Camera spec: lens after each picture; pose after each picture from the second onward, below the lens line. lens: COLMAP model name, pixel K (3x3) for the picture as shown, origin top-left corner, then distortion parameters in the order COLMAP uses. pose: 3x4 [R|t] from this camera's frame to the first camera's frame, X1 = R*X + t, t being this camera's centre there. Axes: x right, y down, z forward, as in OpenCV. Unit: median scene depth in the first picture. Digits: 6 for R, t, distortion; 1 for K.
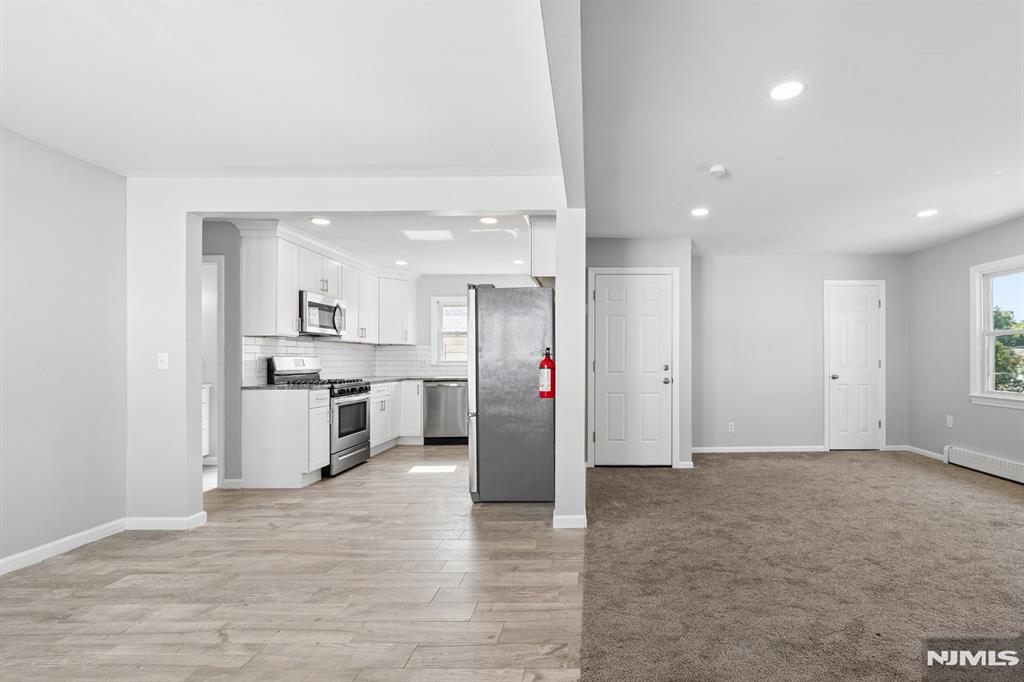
lens RADIAL K [[448.1, 0, 583.8], [0, 448.1, 358.7], [0, 0, 1]] dist [-0.001920, -0.000078]
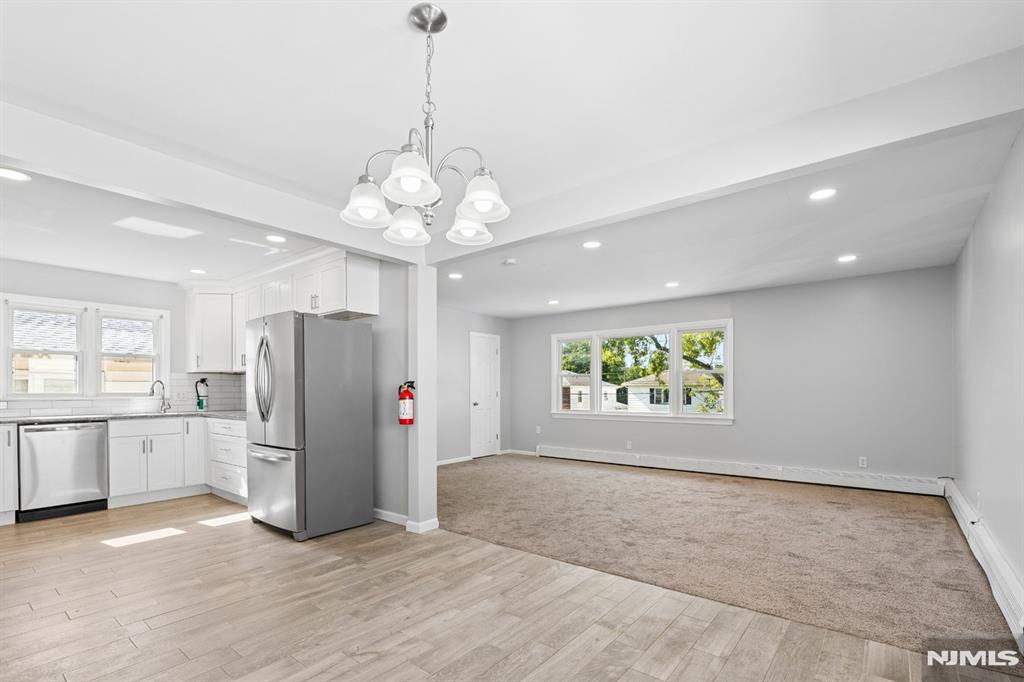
lens RADIAL K [[480.3, 0, 515.1], [0, 480.3, 393.5], [0, 0, 1]] dist [-0.002149, -0.000077]
pose [[0.620249, -0.004292, 0.784393, -0.636319], [-0.001692, 0.999975, 0.006809, -0.000704], [-0.784403, -0.005551, 0.620226, 0.011262]]
